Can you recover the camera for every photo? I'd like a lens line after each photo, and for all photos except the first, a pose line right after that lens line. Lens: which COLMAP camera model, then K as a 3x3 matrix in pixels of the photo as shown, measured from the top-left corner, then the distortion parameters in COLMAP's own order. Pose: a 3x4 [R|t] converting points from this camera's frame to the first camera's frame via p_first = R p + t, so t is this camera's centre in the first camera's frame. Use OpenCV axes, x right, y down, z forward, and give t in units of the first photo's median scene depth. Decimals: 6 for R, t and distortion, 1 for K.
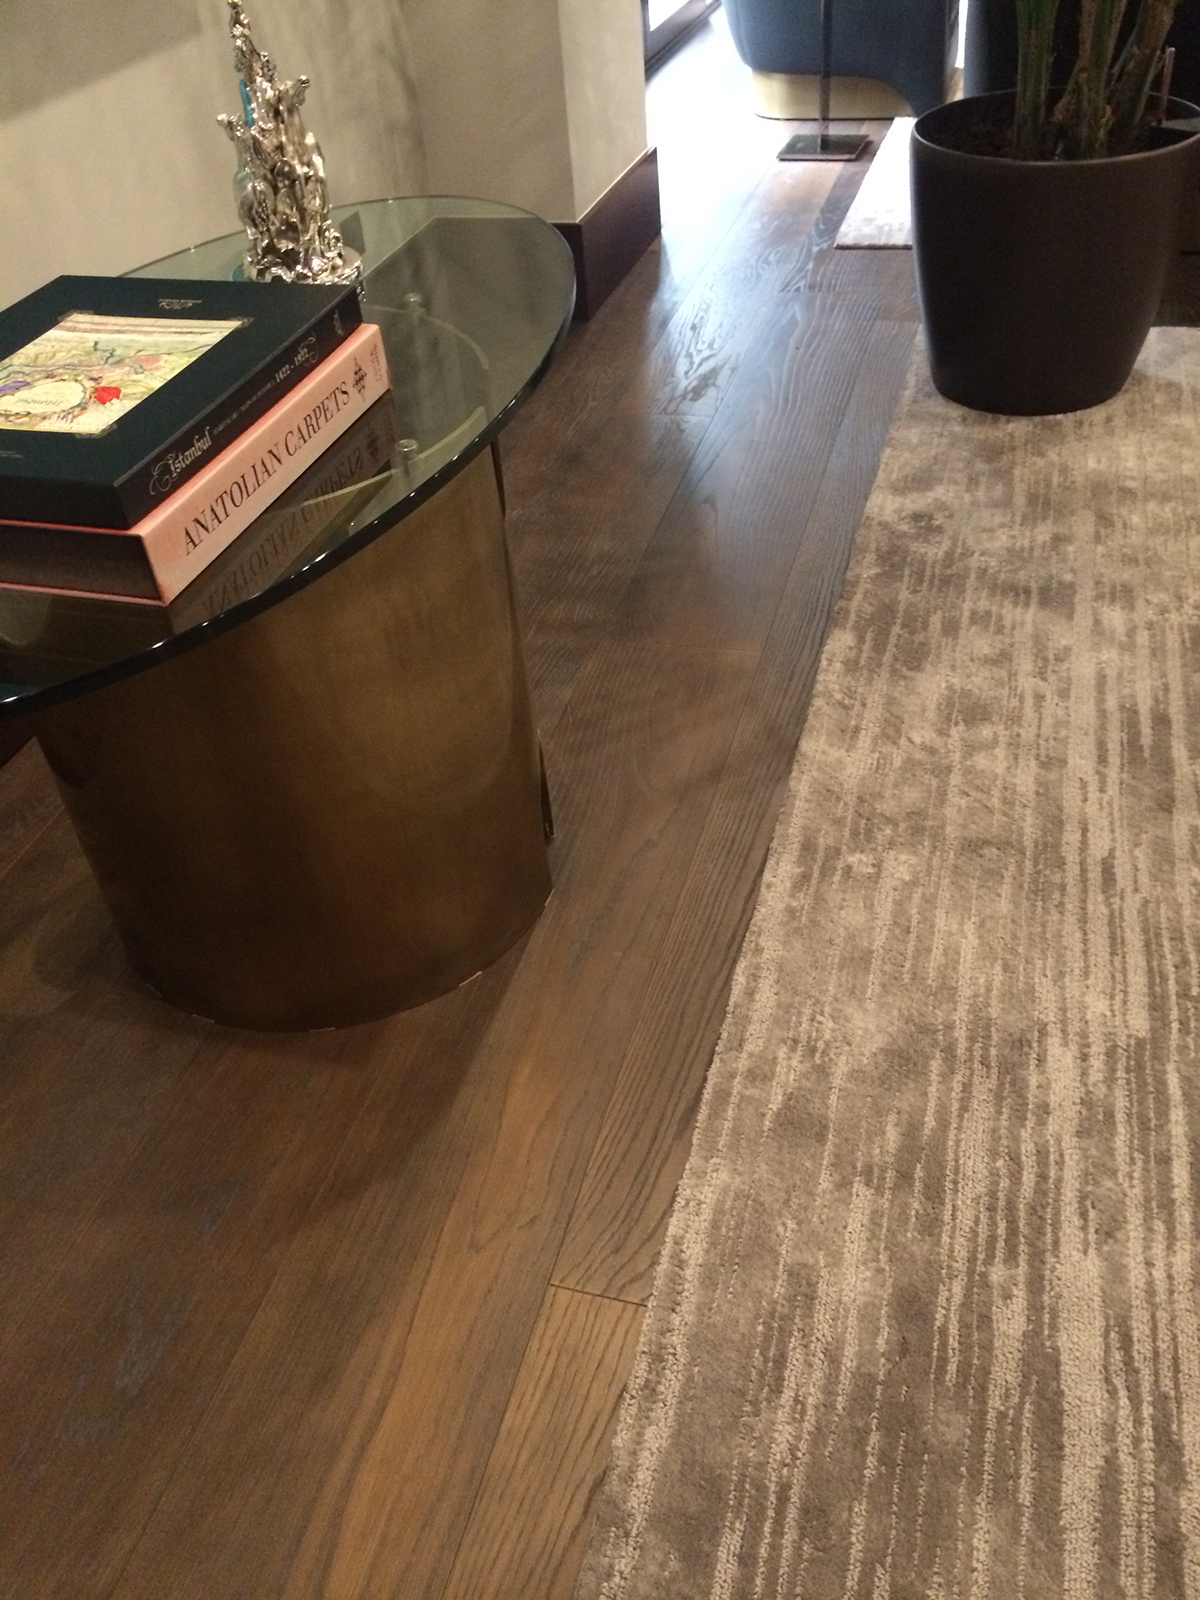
lens RADIAL K [[1377.9, 0, 600.0], [0, 1377.9, 800.0], [0, 0, 1]] dist [0.093363, -0.136539]
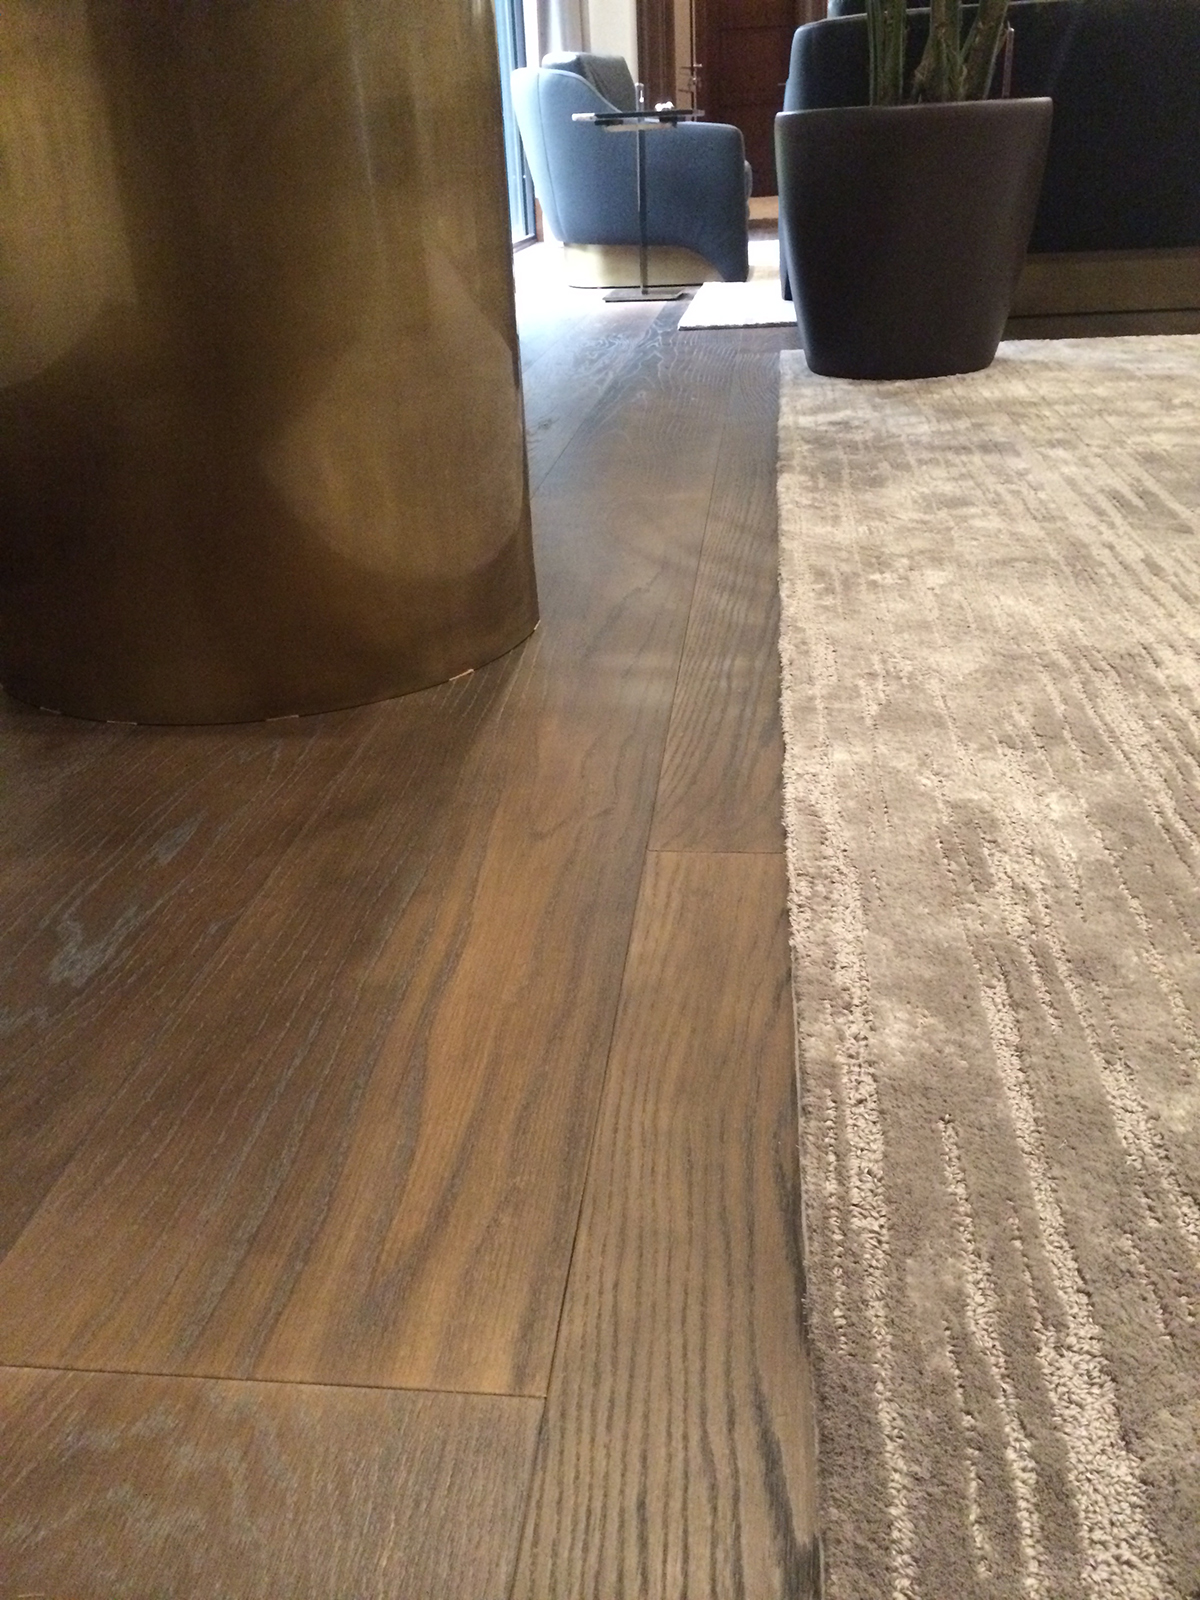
lens RADIAL K [[1377.9, 0, 600.0], [0, 1377.9, 800.0], [0, 0, 1]] dist [0.093363, -0.136539]
pose [[0.986154, -0.034004, 0.162308, -0.139756], [0.073239, 0.967432, -0.242303, 0.383206], [-0.148783, 0.250836, 0.956528, 0.213109]]
